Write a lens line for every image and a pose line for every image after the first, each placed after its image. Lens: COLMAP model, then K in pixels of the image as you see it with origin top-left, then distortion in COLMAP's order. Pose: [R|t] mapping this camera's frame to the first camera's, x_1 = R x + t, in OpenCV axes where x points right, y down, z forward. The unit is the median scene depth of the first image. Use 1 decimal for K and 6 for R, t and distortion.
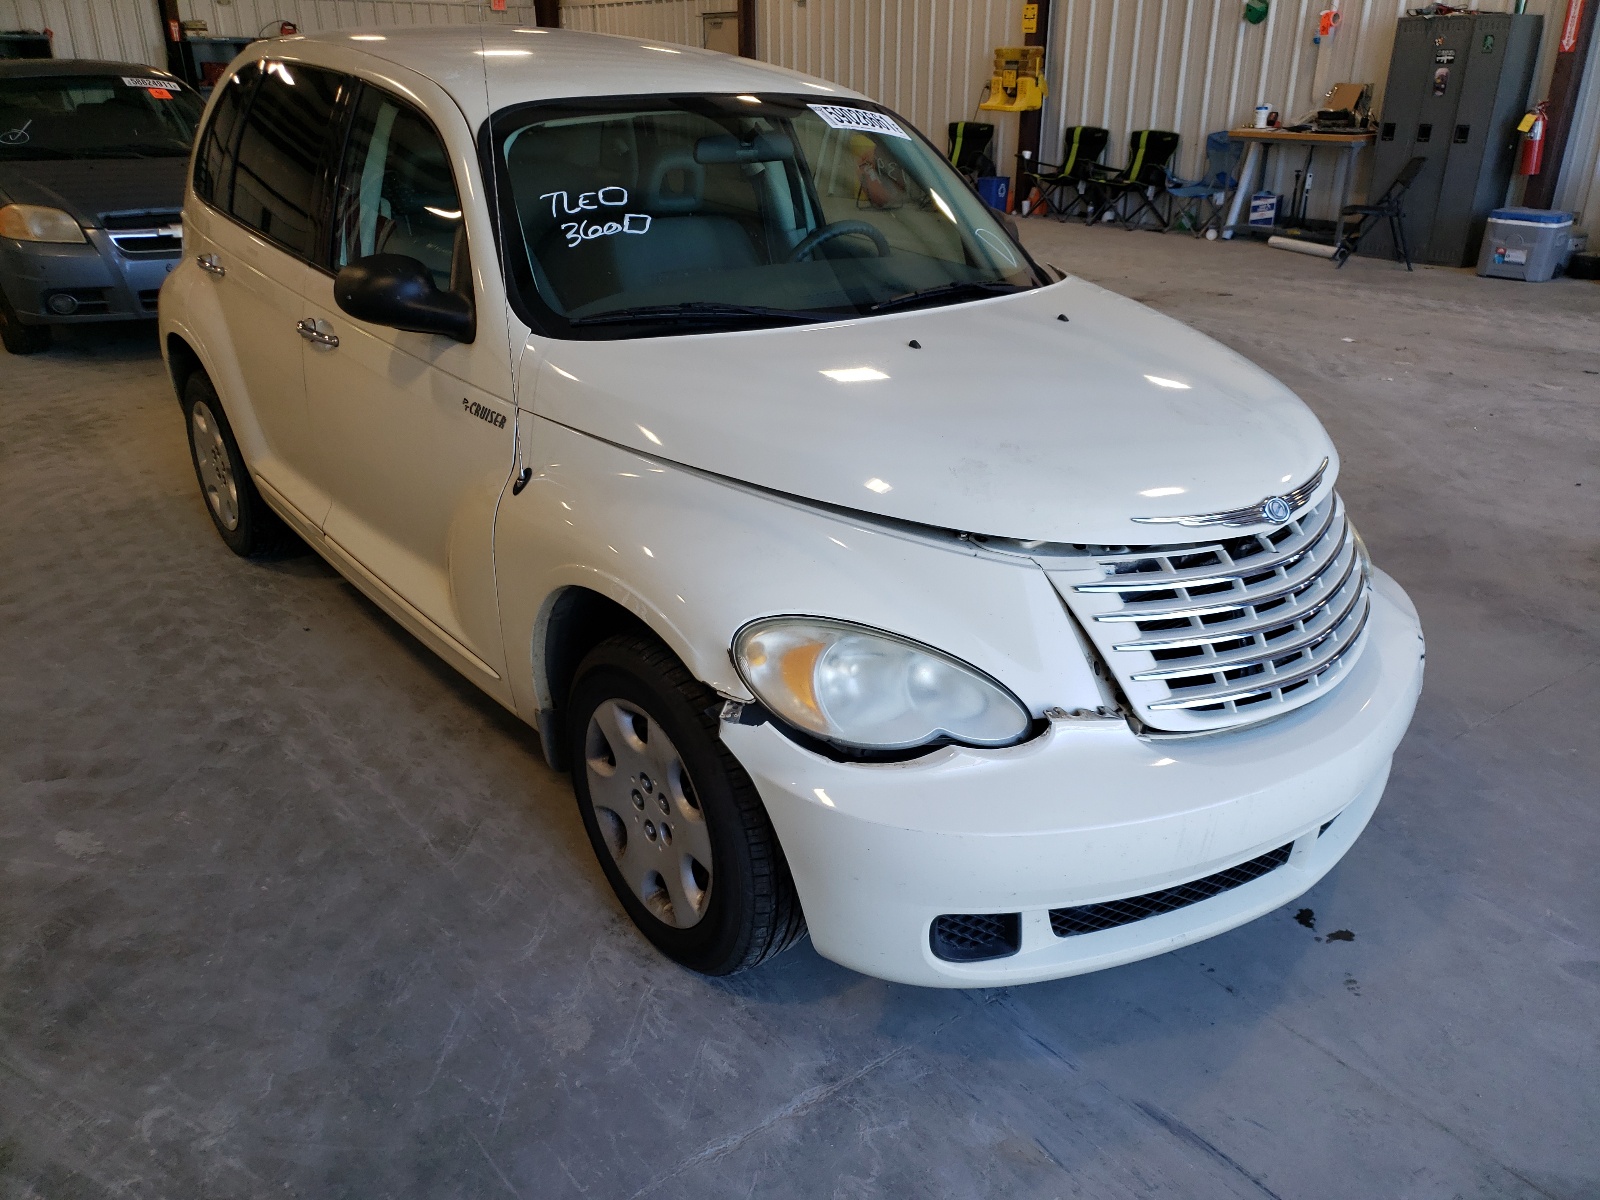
lens RADIAL K [[1197.3, 0, 800.0], [0, 1197.3, 600.0], [0, 0, 1]] dist [0.011519, 0.002991]
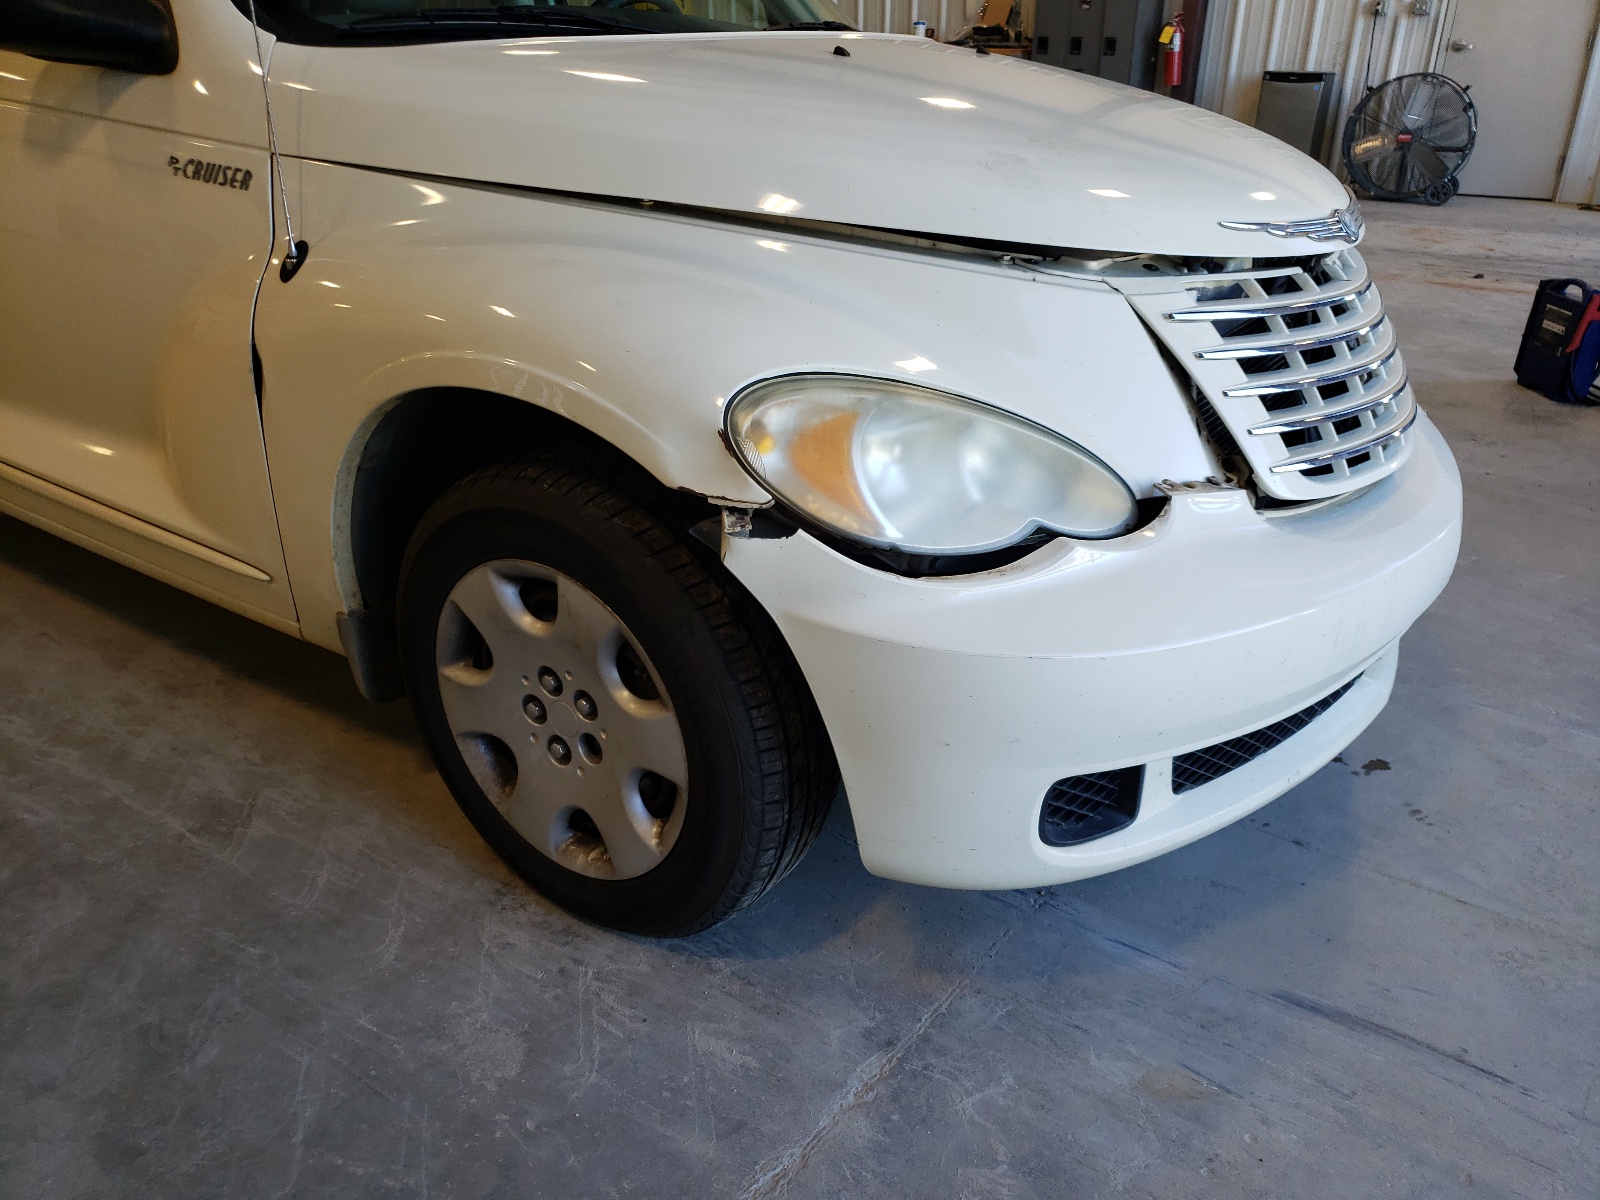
lens RADIAL K [[1235.6, 0, 800.0], [0, 1235.6, 600.0], [0, 0, 1]] dist [-0.004784, 0.044987]
pose [[0.961258, -0.106973, 0.254047, -0.170429], [0.099824, 0.994164, 0.040906, 0.095067], [-0.256941, -0.013962, 0.966326, 0.285453]]
